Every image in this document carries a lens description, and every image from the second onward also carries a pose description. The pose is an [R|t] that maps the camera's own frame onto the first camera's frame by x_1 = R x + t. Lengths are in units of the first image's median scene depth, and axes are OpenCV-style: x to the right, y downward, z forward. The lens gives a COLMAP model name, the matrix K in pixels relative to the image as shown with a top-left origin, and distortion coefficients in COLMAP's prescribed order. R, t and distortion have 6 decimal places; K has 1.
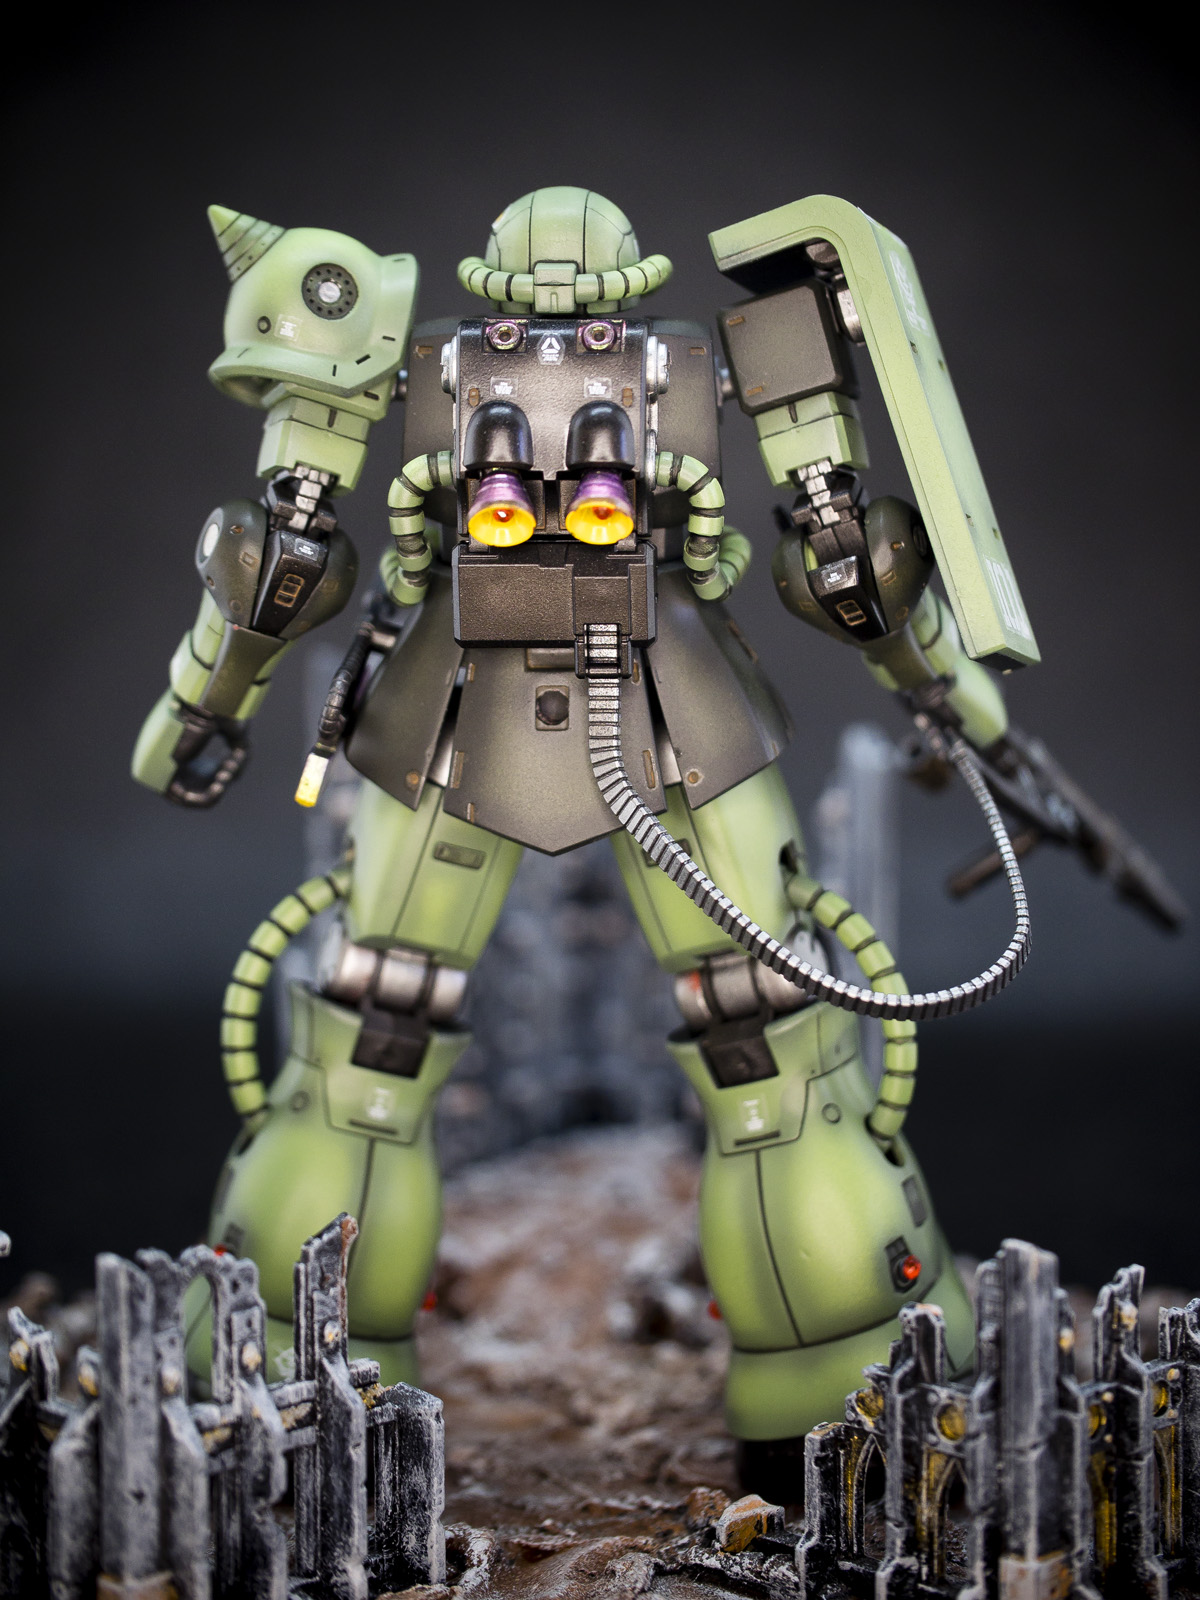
lens RADIAL K [[4384.6, 0, 600.6], [0, 4384.6, 676.9], [0, 0, 1]] dist [-0.079195, 0.626321]
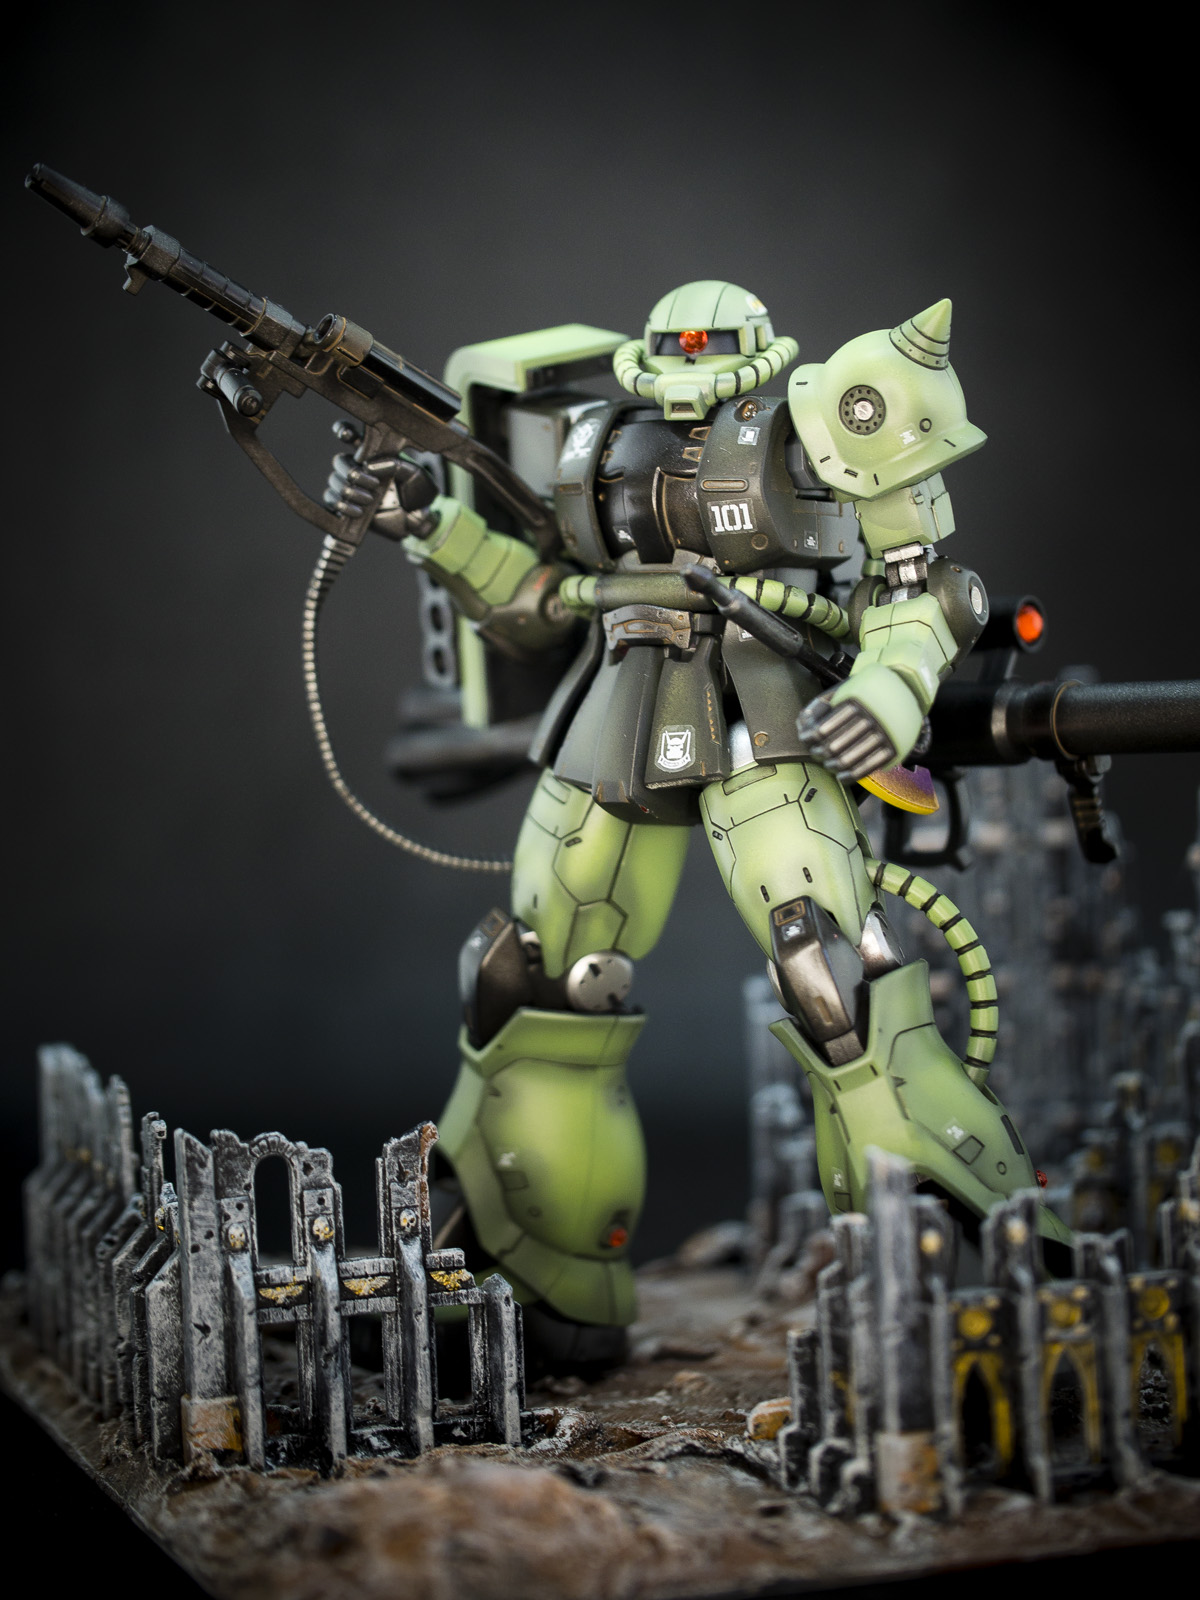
lens RADIAL K [[4320.4, 0, 600.0], [0, 4320.4, 800.0], [0, 0, 1]] dist [-0.059053, -0.047128]
pose [[0.882336, -0.002612, -0.470613, 0.500654], [-0.023377, 0.998507, -0.049371, 0.086162], [0.470039, 0.054564, 0.880957, -0.016870]]
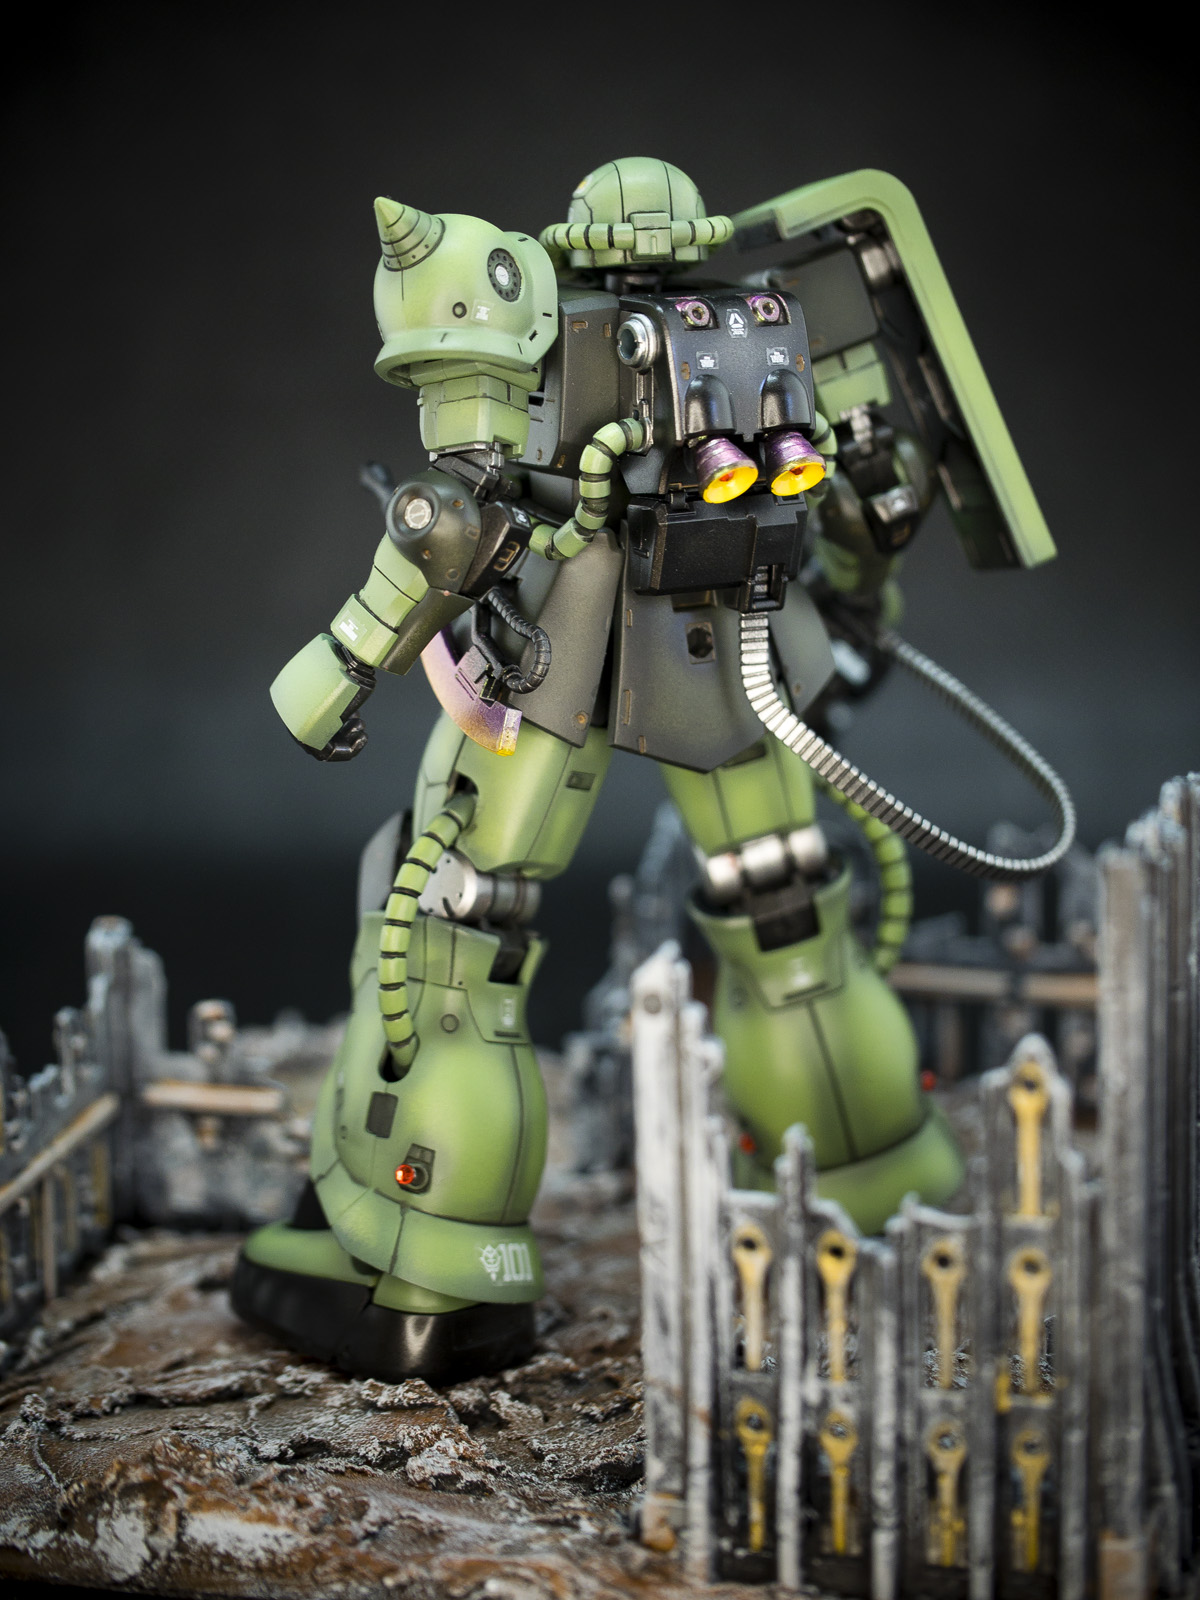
lens RADIAL K [[4320.4, 0, 600.0], [0, 4320.4, 800.0], [0, 0, 1]] dist [-0.059053, -0.047128]
pose [[0.797596, -0.121585, 0.590810, -0.690556], [0.056413, 0.990217, 0.127623, -0.095177], [-0.600548, -0.068462, 0.796653, 0.134077]]
